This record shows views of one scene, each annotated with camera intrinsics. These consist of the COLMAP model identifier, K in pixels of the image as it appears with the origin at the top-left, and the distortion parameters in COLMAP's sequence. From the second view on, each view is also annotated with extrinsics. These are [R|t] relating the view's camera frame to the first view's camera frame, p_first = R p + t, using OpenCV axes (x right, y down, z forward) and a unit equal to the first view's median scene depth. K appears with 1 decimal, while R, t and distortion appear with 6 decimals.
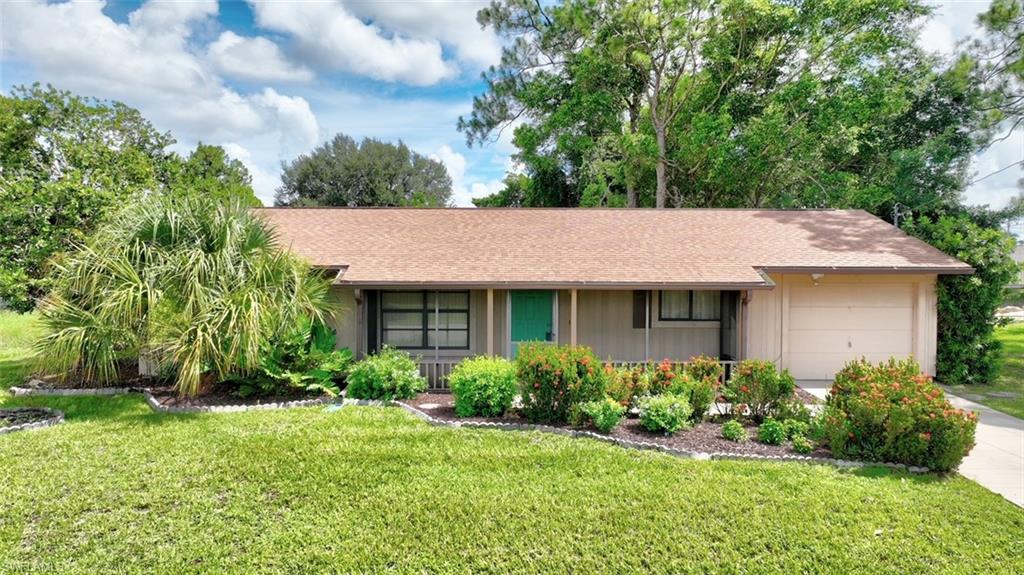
lens RADIAL K [[715.1, 0, 512.0], [0, 715.1, 287.5], [0, 0, 1]] dist [-0.001729, 0.003524]
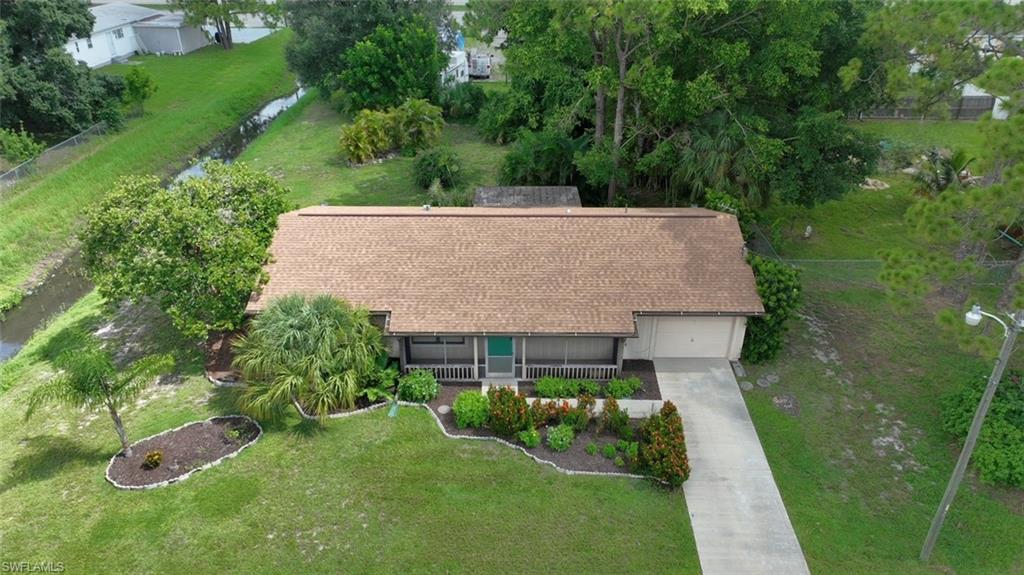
lens RADIAL K [[707.9, 0, 512.0], [0, 707.9, 287.5], [0, 0, 1]] dist [-0.000046, 0.000015]
pose [[0.999947, 0.008026, -0.006519, 0.062885], [-0.004348, 0.898414, 0.439128, -0.770510], [0.009381, -0.439077, 0.898401, -0.440810]]
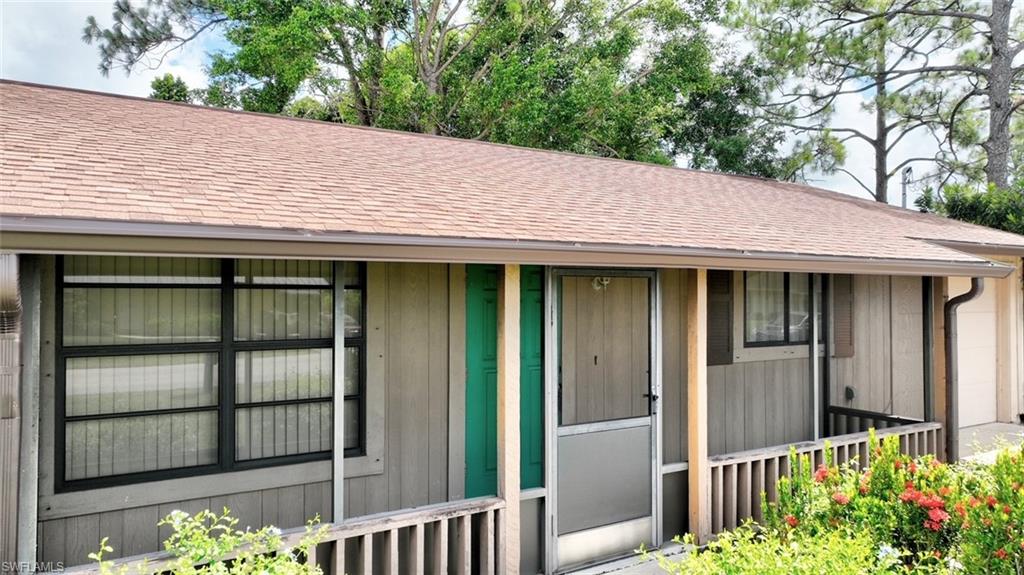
lens RADIAL K [[715.1, 0, 512.0], [0, 715.1, 287.5], [0, 0, 1]] dist [-0.001729, 0.003524]
pose [[0.851672, 0.003710, 0.524062, -0.177176], [0.016237, 0.999308, -0.033461, 0.020258], [-0.523824, 0.037007, 0.851022, 0.676491]]
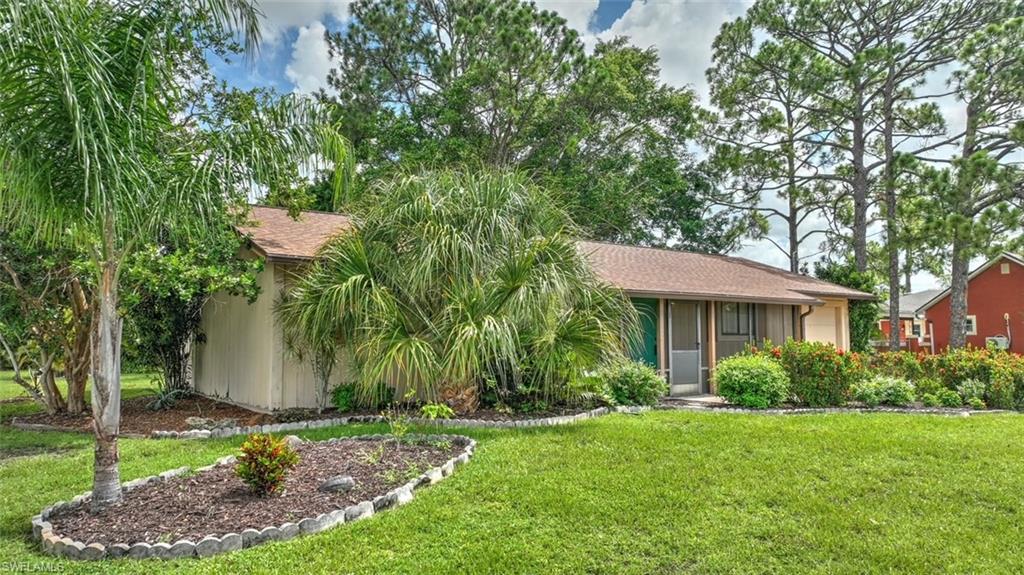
lens RADIAL K [[715.1, 0, 512.0], [0, 715.1, 287.5], [0, 0, 1]] dist [-0.001729, 0.003524]
pose [[0.806653, 0.038504, 0.589770, -0.741209], [0.021324, 0.995330, -0.094147, 0.071145], [-0.590640, 0.088521, 0.802065, 0.278058]]
